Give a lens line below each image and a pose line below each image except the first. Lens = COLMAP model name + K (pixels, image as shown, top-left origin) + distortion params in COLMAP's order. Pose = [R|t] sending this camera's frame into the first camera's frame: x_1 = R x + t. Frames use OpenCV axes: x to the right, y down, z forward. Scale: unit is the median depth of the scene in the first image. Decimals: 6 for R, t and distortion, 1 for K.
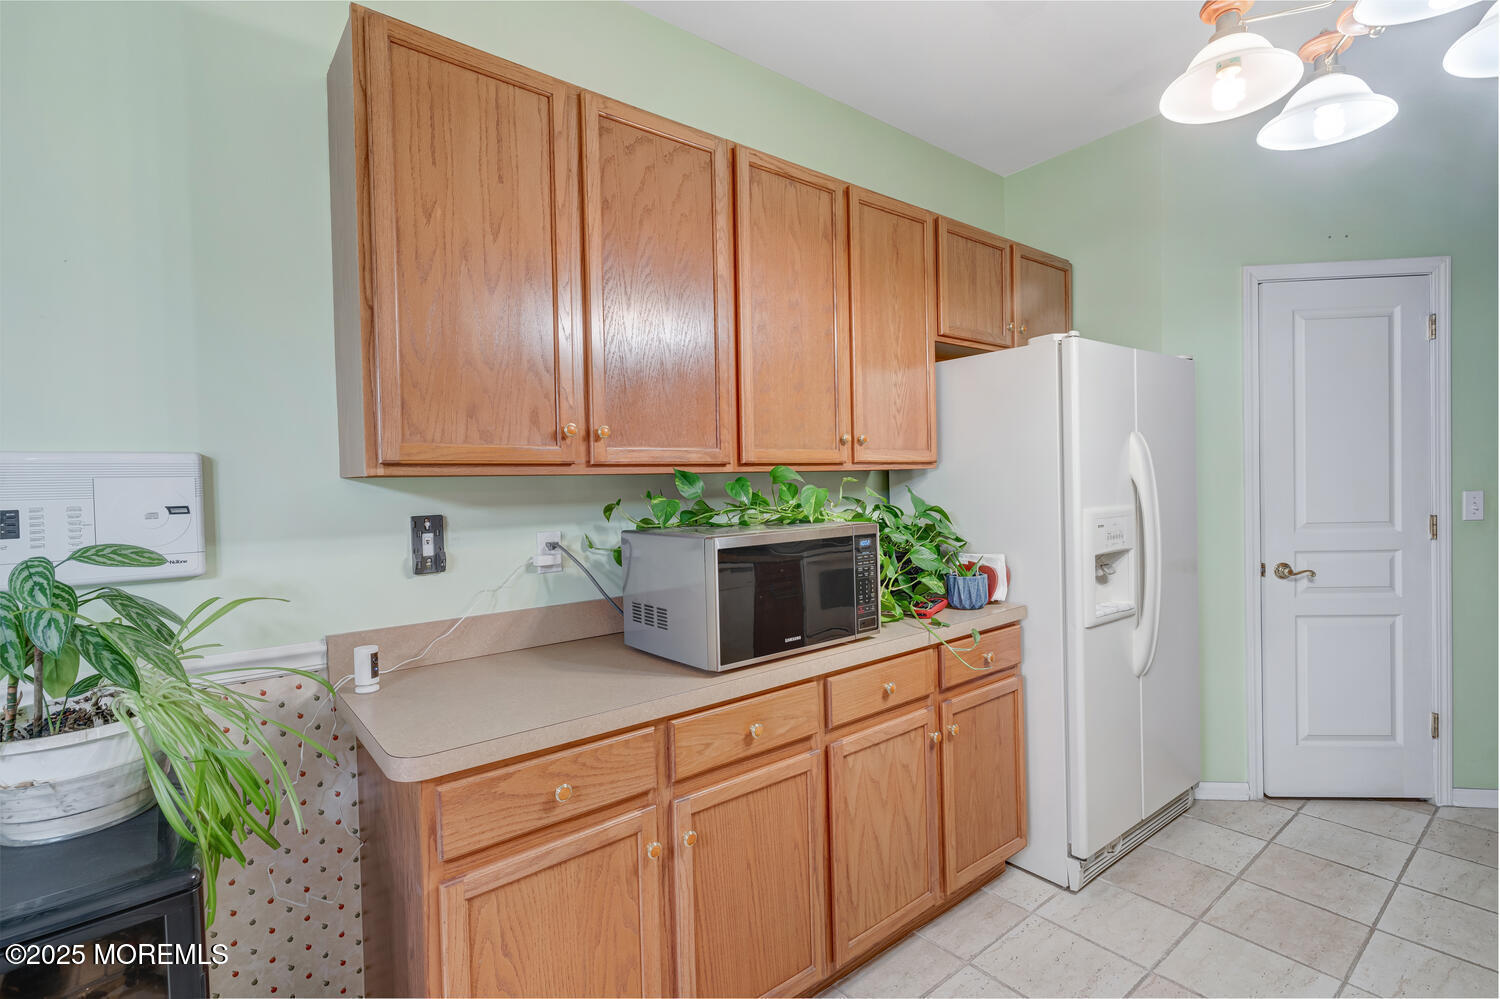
lens RADIAL K [[710.9, 0, 749.5], [0, 710.9, 495.9], [0, 0, 1]] dist [0.002041, 0.000797]
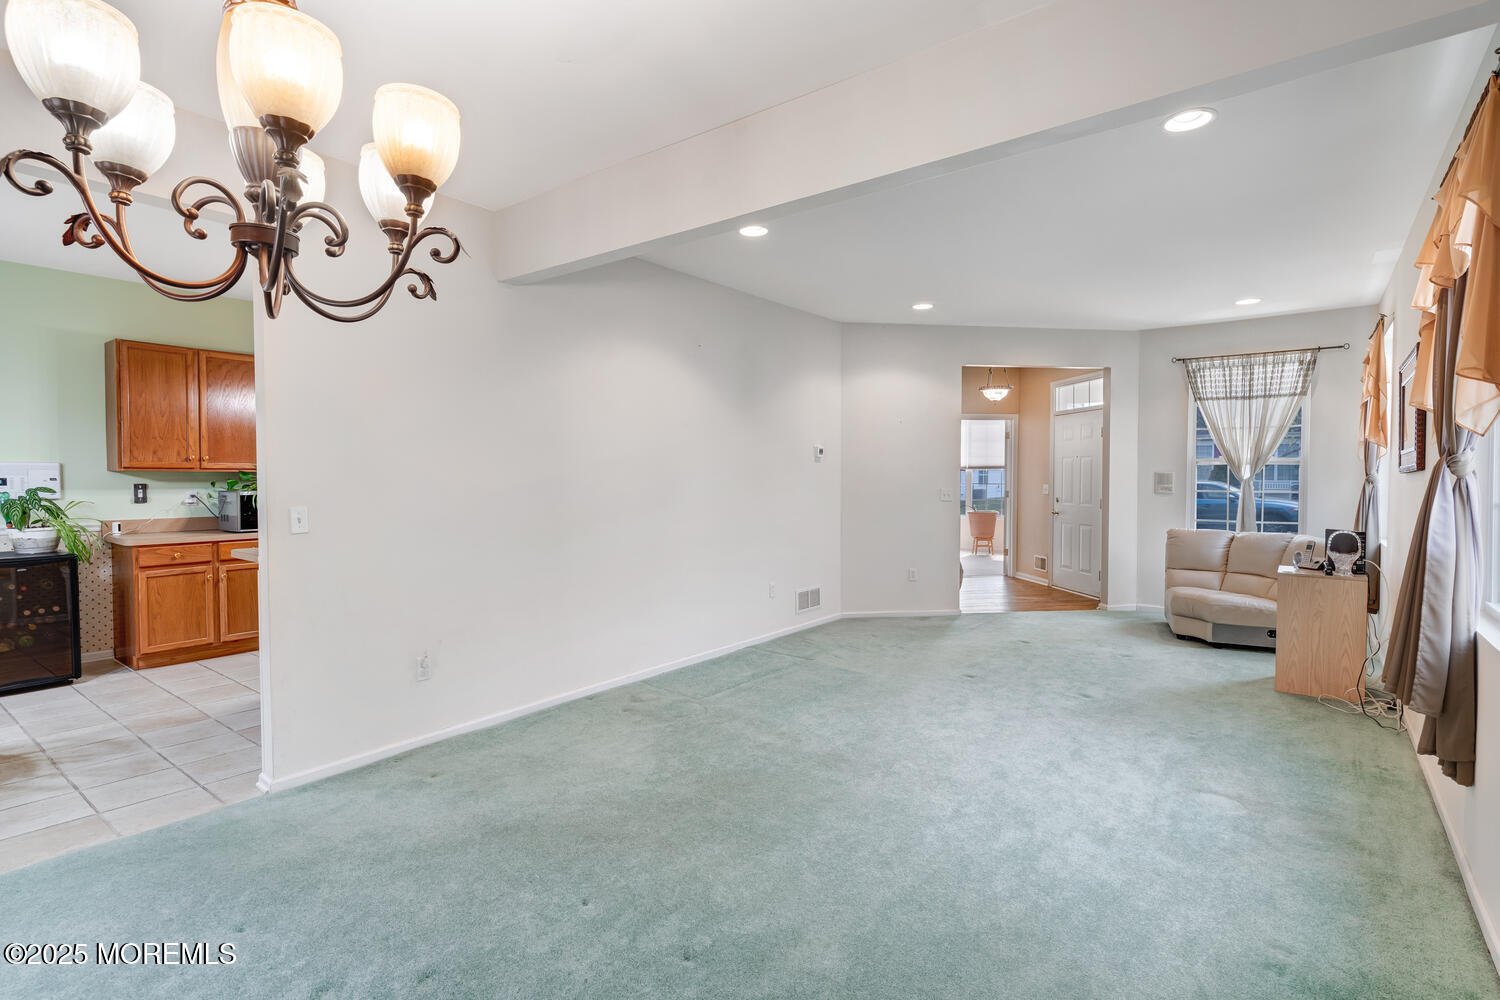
lens RADIAL K [[728.5, 0, 750.0], [0, 728.5, 500.0], [0, 0, 1]] dist [0.002585, 0.000286]
pose [[0.971558, 0.018643, 0.236068, 1.439354], [-0.020480, 0.999776, 0.005328, 0.028391], [-0.235916, -0.010011, 0.971722, -2.833966]]
